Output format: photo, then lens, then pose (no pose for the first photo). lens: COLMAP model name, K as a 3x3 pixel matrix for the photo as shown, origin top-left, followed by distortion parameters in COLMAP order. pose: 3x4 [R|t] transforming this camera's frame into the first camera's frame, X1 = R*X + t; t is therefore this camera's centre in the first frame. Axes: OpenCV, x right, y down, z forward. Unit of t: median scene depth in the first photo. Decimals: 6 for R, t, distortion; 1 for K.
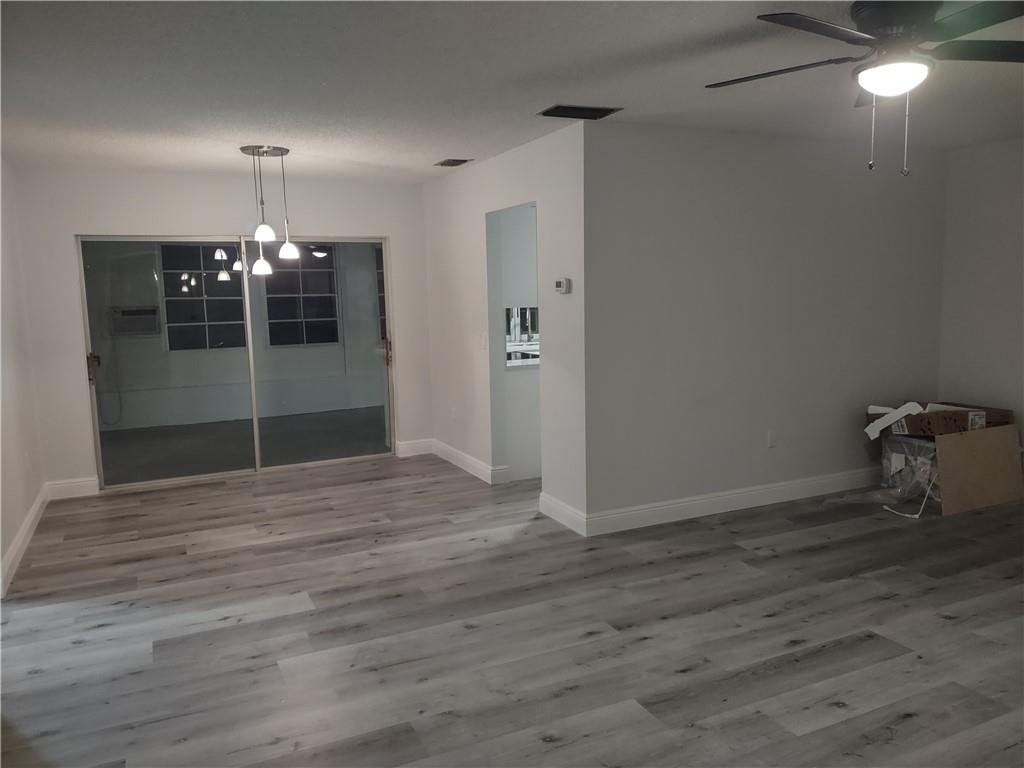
lens RADIAL K [[767.8, 0, 512.0], [0, 767.8, 384.0], [0, 0, 1]] dist [-0.006155, -0.009322]
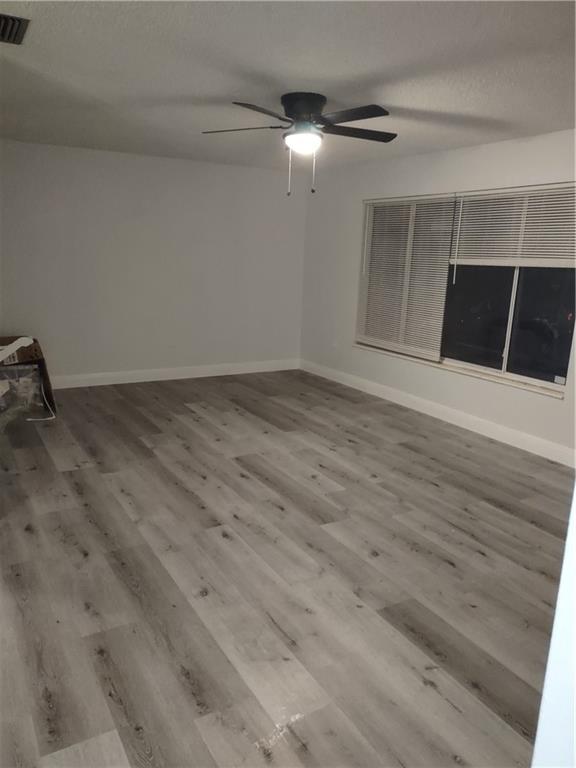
lens RADIAL K [[589.9, 0, 288.9], [0, 589.9, 367.3], [0, 0, 1]] dist [0.085127, -0.104985]
pose [[-0.101508, -0.180057, 0.978405, -0.723852], [0.091759, 0.977598, 0.189428, -0.105504], [-0.990594, 0.109006, -0.082712, 0.849640]]
